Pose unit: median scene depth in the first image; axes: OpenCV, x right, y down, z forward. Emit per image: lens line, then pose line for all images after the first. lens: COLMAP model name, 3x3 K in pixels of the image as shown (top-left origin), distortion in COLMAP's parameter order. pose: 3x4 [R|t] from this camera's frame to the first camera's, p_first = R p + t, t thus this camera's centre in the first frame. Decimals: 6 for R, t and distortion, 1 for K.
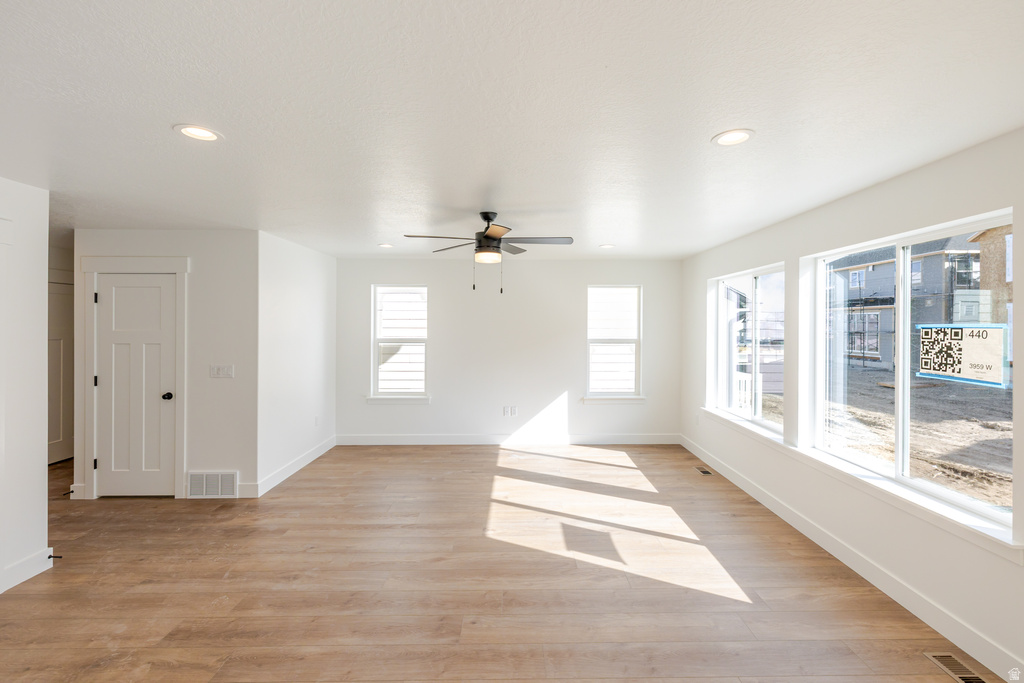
lens RADIAL K [[444.5, 0, 521.0], [0, 444.5, 324.8], [0, 0, 1]] dist [0.000643, -0.000107]
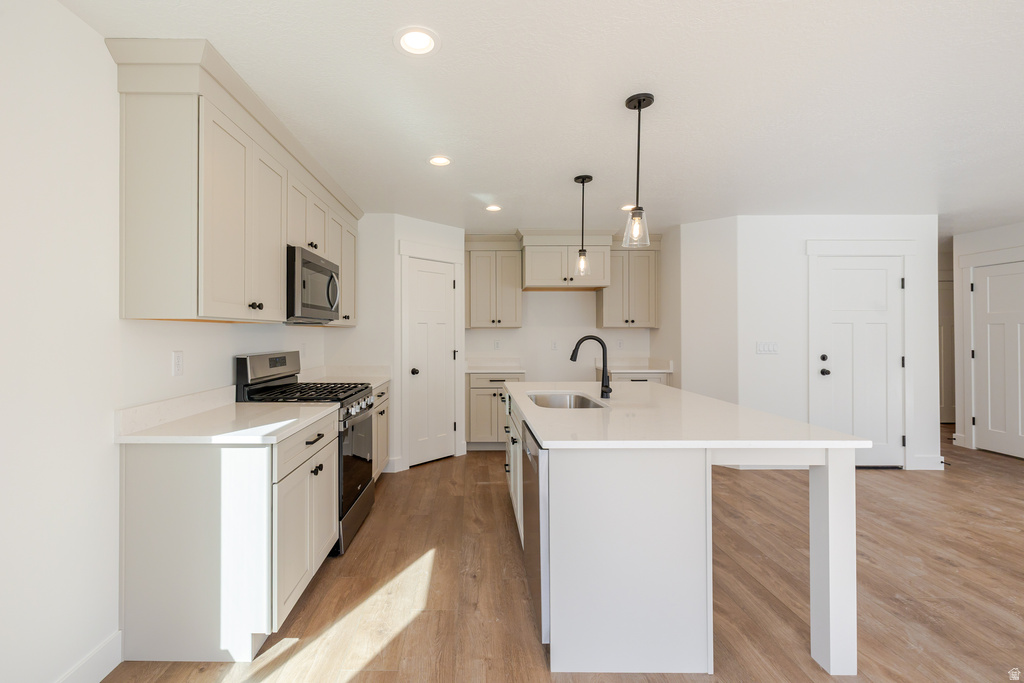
lens RADIAL K [[450.2, 0, 470.8], [0, 450.2, 329.9], [0, 0, 1]] dist [0.001069, 0.000372]
pose [[-0.025904, -0.009734, -0.999617, 0.399253], [0.003947, 0.999944, -0.009840, 0.076230], [0.999657, -0.004201, -0.025864, -0.433057]]
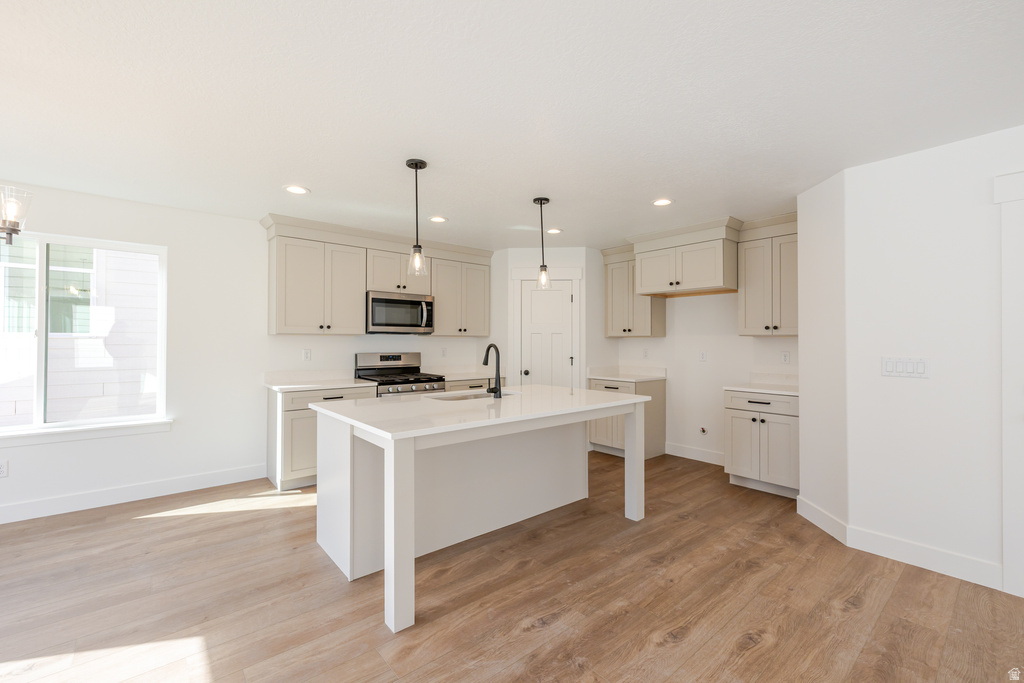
lens RADIAL K [[434.5, 0, 511.3], [0, 434.5, 337.4], [0, 0, 1]] dist [0.000889, 0.000105]
pose [[-0.775534, -0.011033, -0.631209, 0.129478], [-0.003717, 0.999910, -0.012911, 0.077669], [0.631295, -0.007667, -0.775505, 0.513139]]
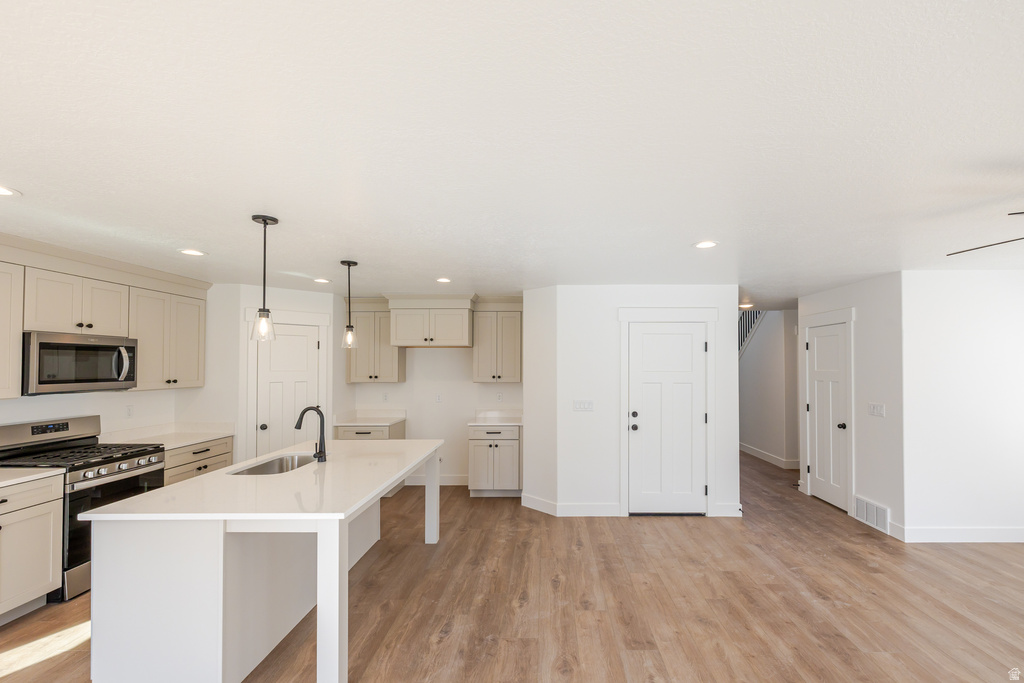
lens RADIAL K [[446.6, 0, 545.9], [0, 446.6, 357.0], [0, 0, 1]] dist [0.001398, 0.000195]
pose [[-0.022819, -0.021235, -0.999514, 0.497174], [0.004115, 0.999764, -0.021335, -0.002544], [0.999731, -0.004600, -0.022726, 0.275886]]
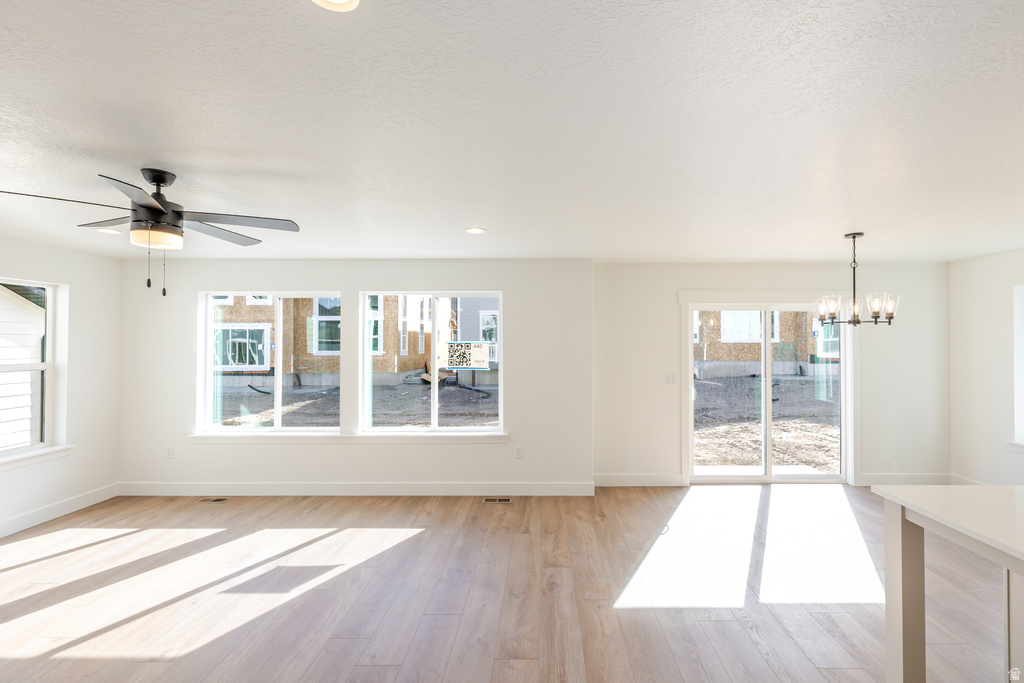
lens RADIAL K [[459.3, 0, 541.6], [0, 459.3, 340.3], [0, 0, 1]] dist [0.001133, 0.000253]
pose [[0.021000, 0.000623, 0.999779, -0.737052], [-0.001068, 0.999999, -0.000600, -0.003533], [-0.999779, -0.001055, 0.021001, 0.424298]]
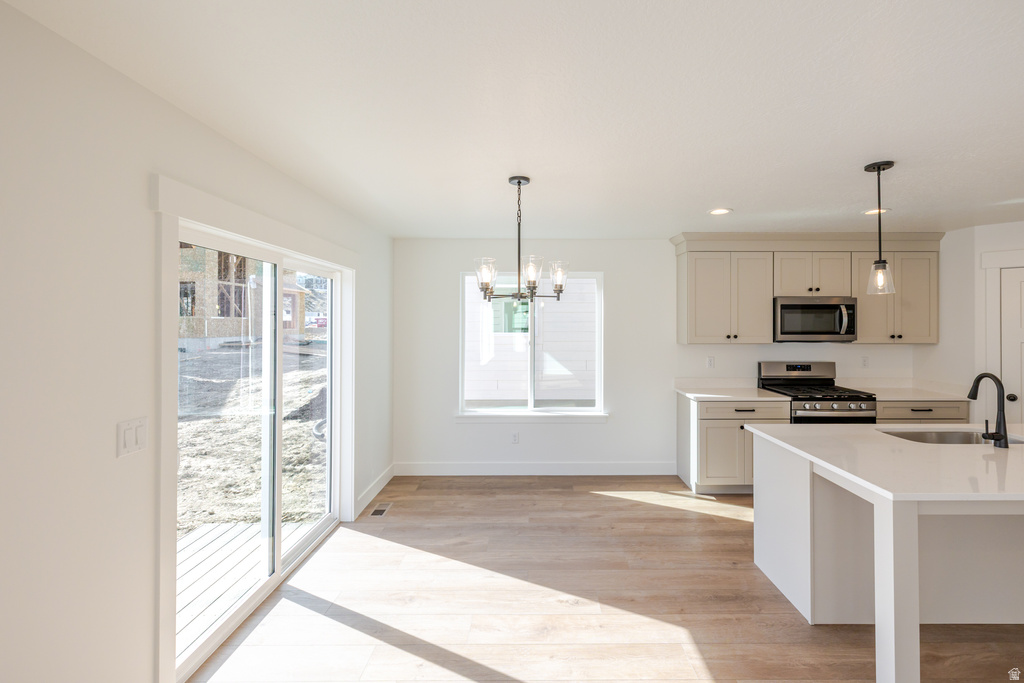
lens RADIAL K [[452.0, 0, 535.1], [0, 452.0, 322.1], [0, 0, 1]] dist [0.001101, 0.000331]
pose [[-0.999912, -0.002703, 0.012988, 0.298601], [-0.002761, 0.999986, -0.004473, 0.001541], [-0.012976, -0.004509, -0.999906, 0.509429]]
